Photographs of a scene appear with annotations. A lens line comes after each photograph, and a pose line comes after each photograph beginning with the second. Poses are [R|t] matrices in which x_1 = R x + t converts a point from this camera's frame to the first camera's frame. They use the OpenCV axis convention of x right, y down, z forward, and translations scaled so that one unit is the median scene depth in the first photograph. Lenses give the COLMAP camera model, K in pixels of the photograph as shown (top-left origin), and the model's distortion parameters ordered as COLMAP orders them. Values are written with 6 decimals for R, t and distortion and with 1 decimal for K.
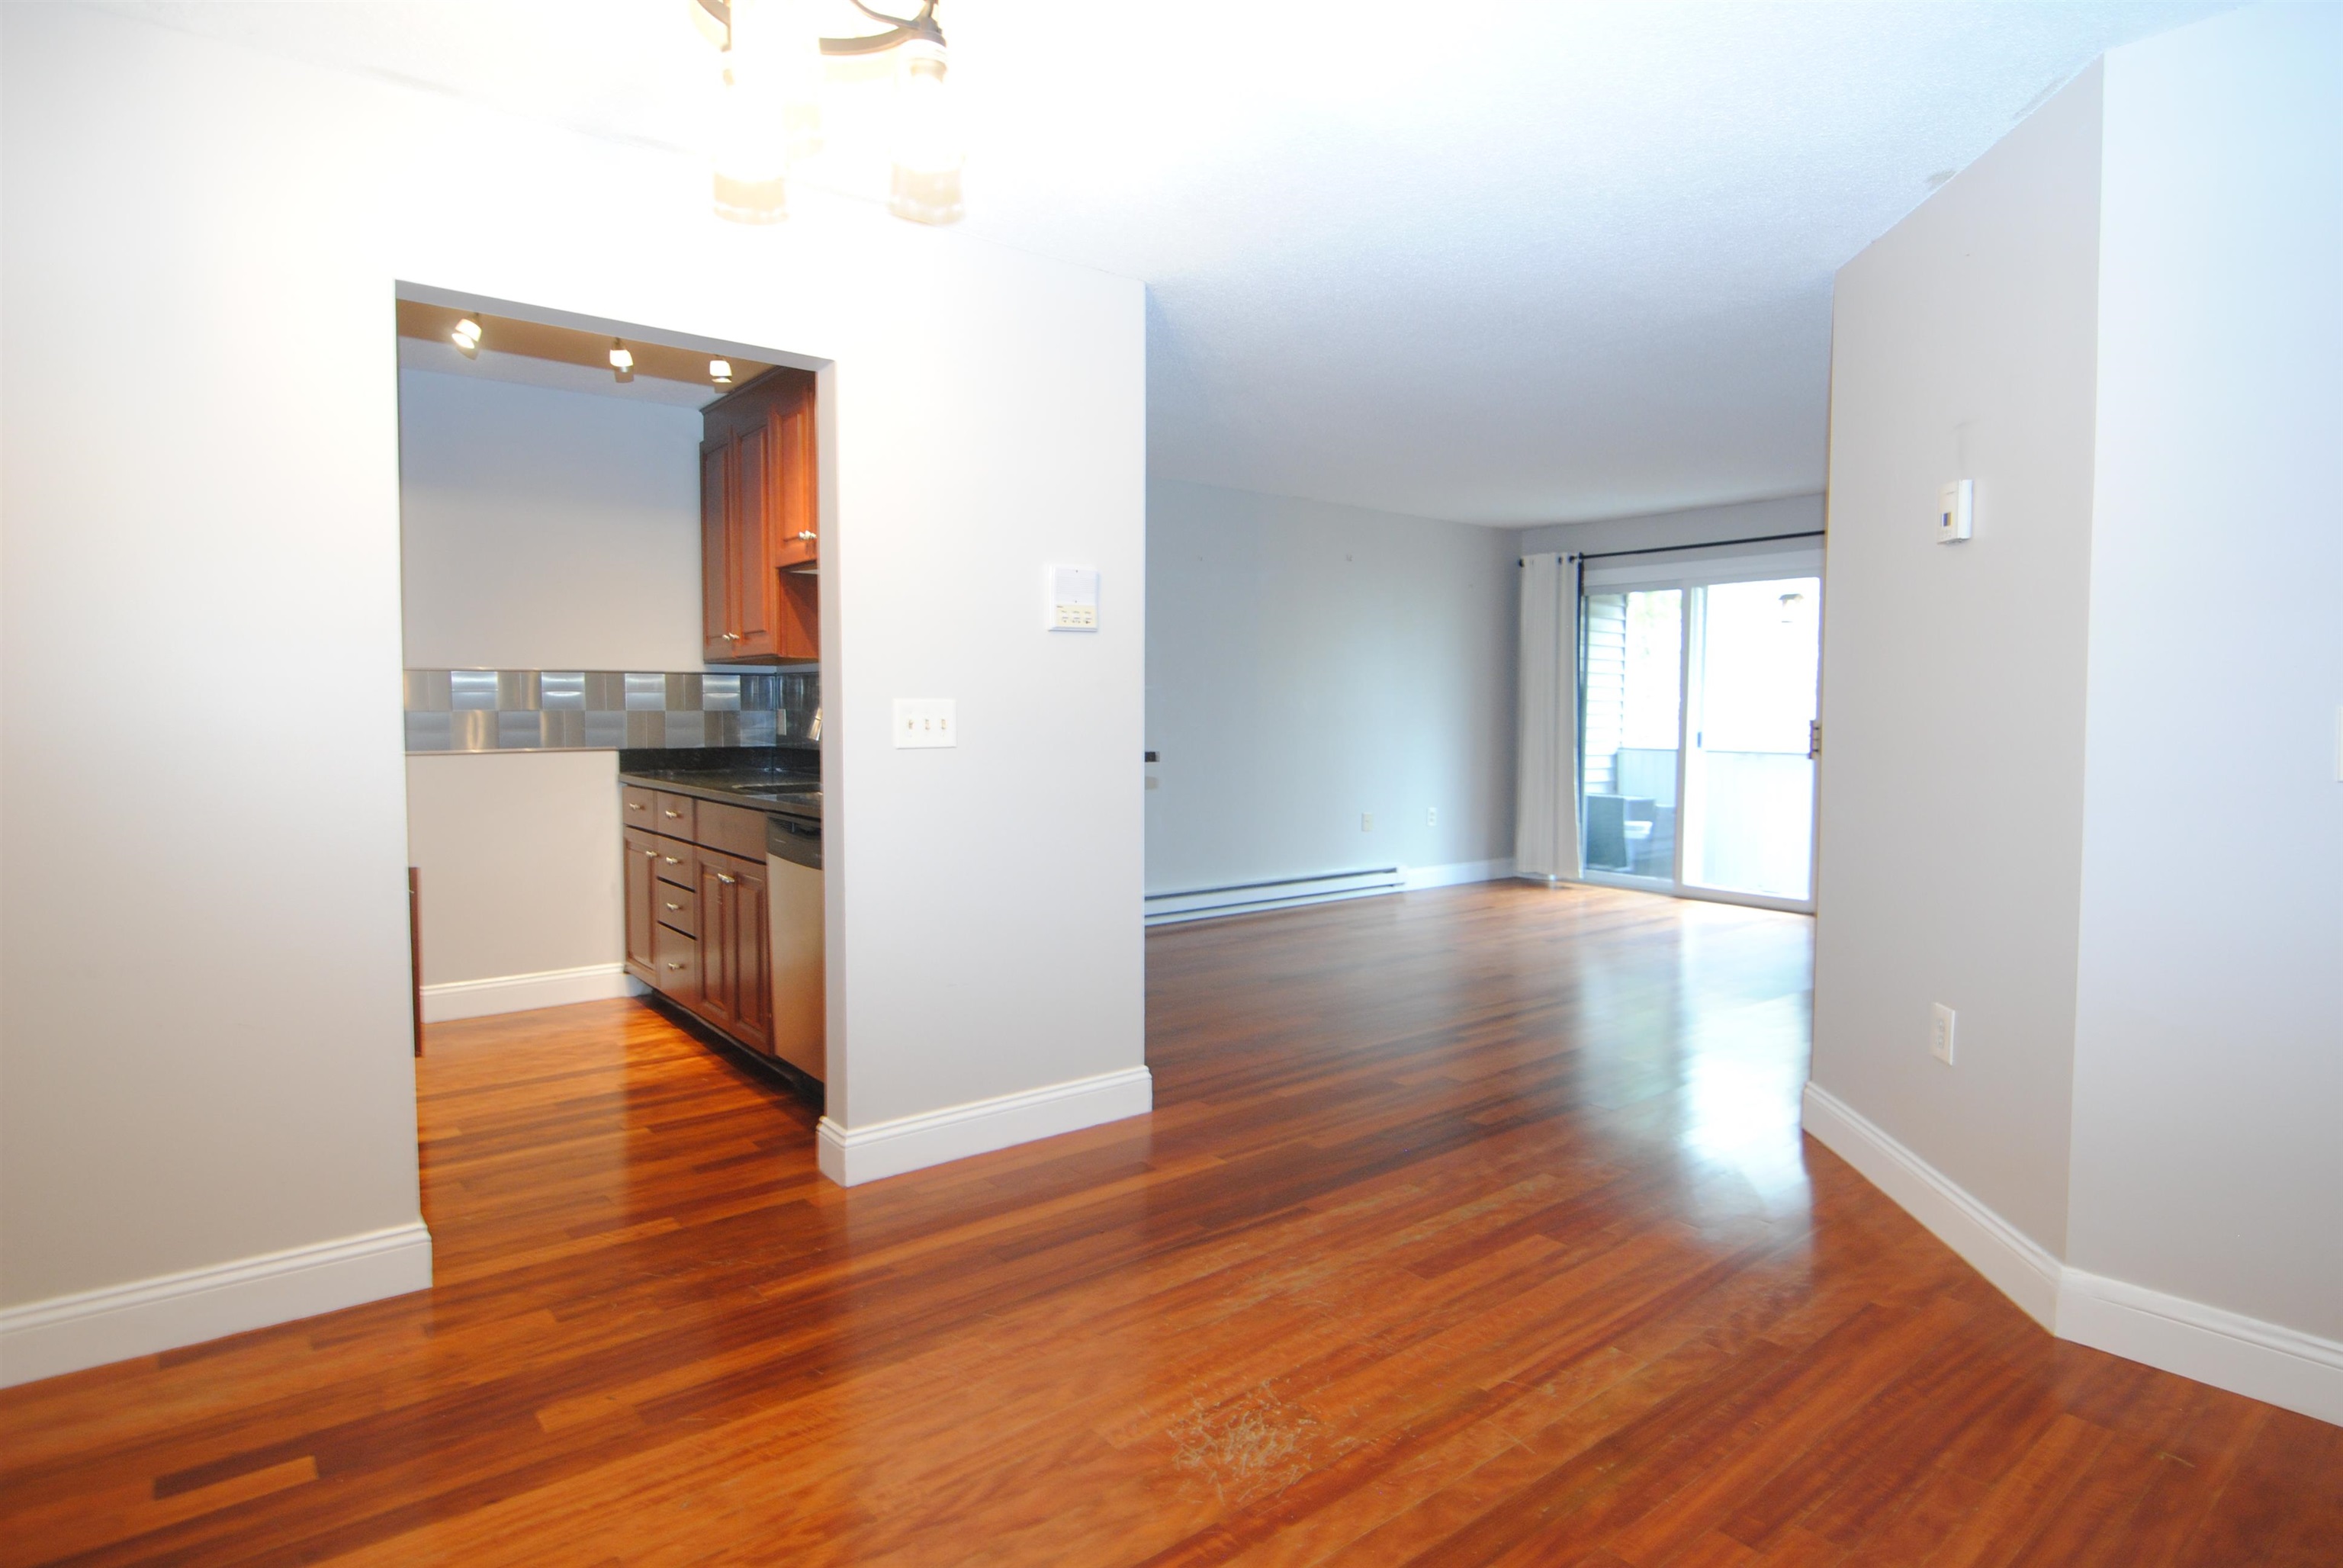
lens RADIAL K [[1230.0, 0, 1179.2], [0, 1230.0, 760.9], [0, 0, 1]] dist [-0.009503, -0.002752]
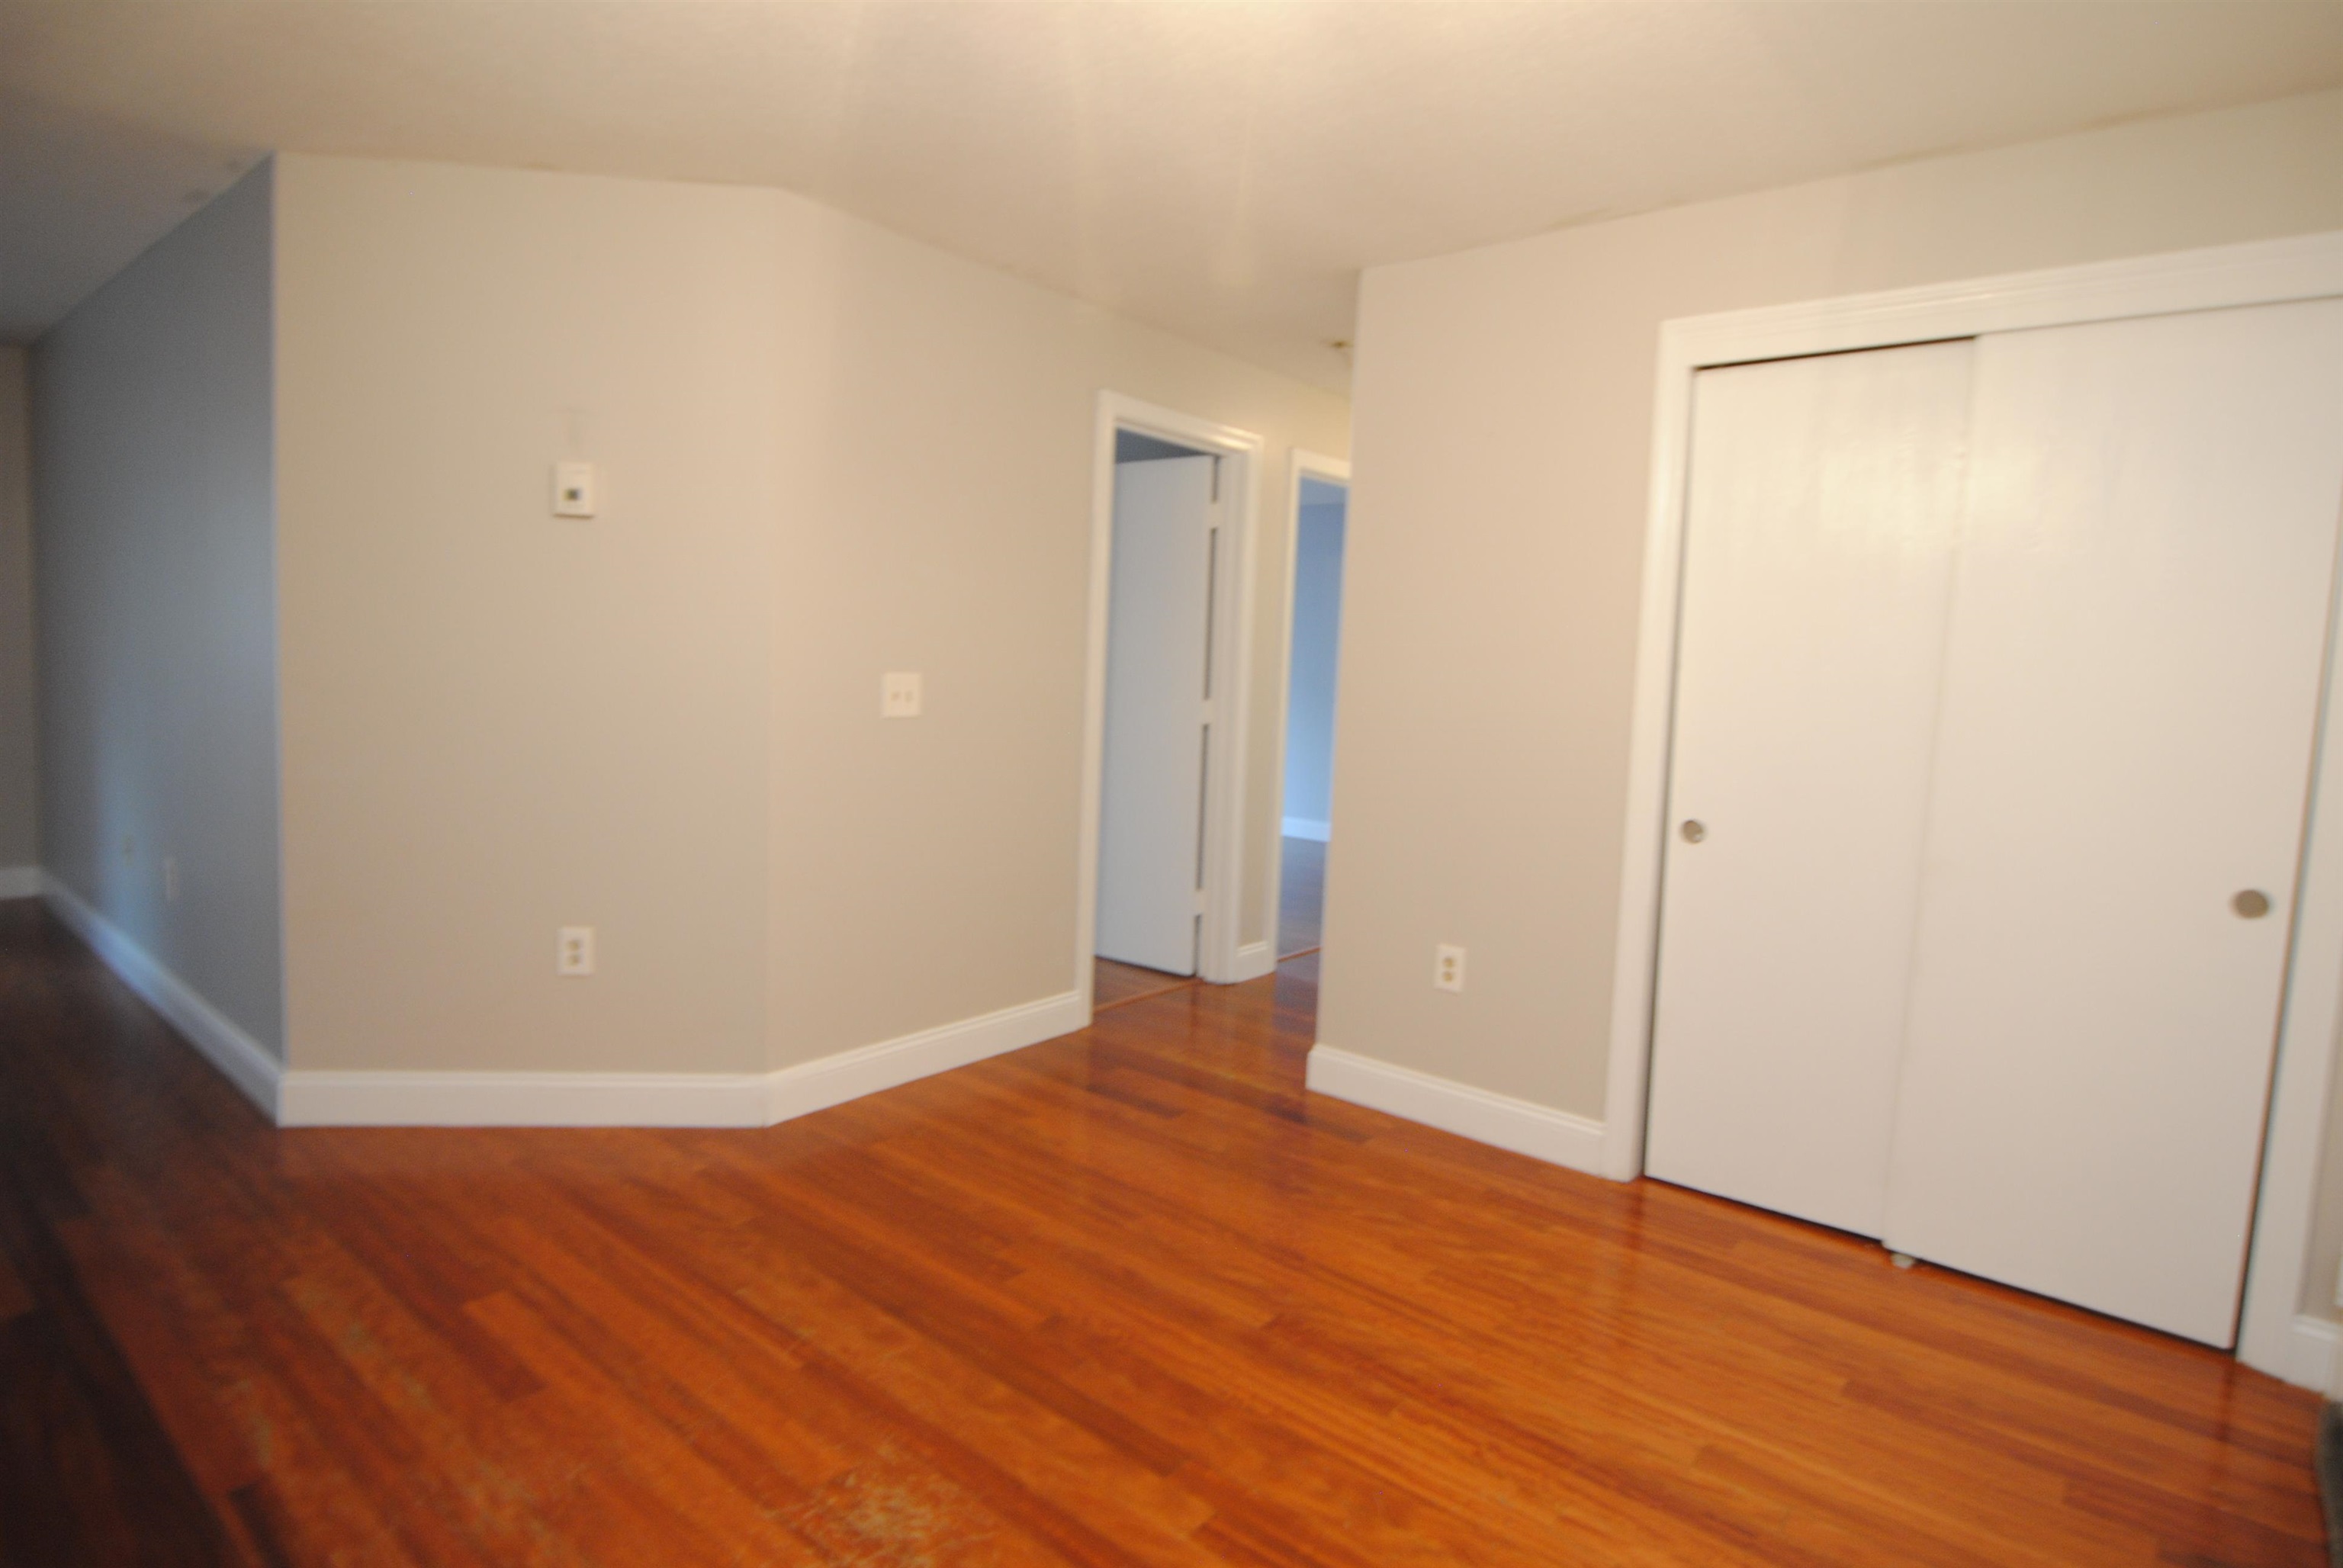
lens RADIAL K [[1206.6, 0, 1173.7], [0, 1206.6, 755.0], [0, 0, 1]] dist [-0.001117, -0.000505]
pose [[-0.203840, -0.084756, 0.975328, -0.679112], [-0.005704, 0.996331, 0.085389, -0.069182], [-0.978988, 0.011843, -0.203576, 0.819977]]
